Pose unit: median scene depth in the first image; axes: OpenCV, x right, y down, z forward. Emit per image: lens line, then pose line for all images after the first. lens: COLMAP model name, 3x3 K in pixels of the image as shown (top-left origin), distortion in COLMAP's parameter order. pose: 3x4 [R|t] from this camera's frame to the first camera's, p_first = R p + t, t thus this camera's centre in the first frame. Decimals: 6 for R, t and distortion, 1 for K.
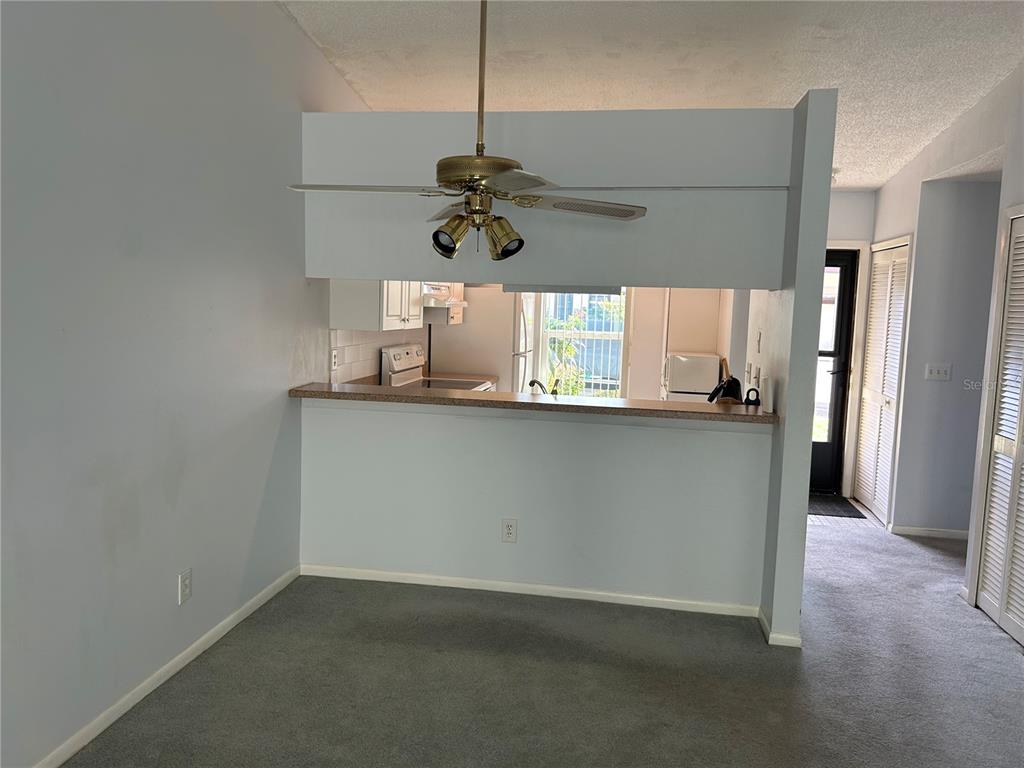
lens RADIAL K [[773.4, 0, 506.4], [0, 773.4, 383.9], [0, 0, 1]] dist [0.031648, -0.029348]
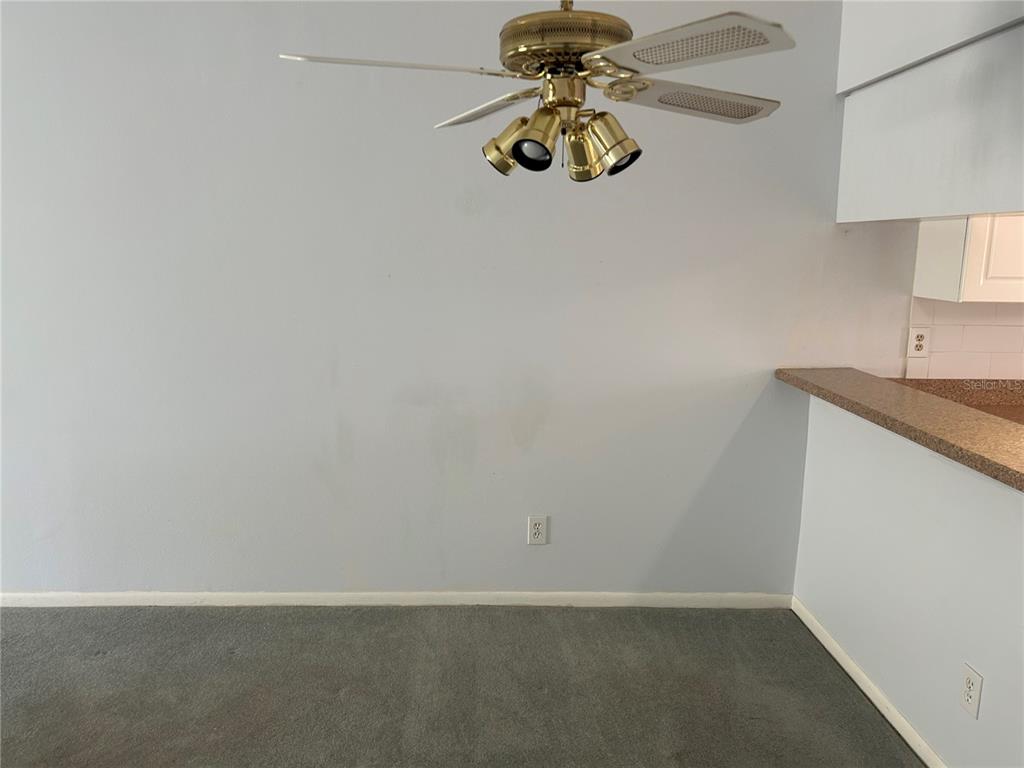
lens RADIAL K [[773.4, 0, 509.8], [0, 773.4, 381.4], [0, 0, 1]] dist [0.031648, -0.029348]
pose [[0.183831, 0.153171, -0.970950, 0.544392], [-0.111267, 0.984678, 0.134270, -0.069944], [0.976640, 0.083352, 0.198057, 0.731456]]
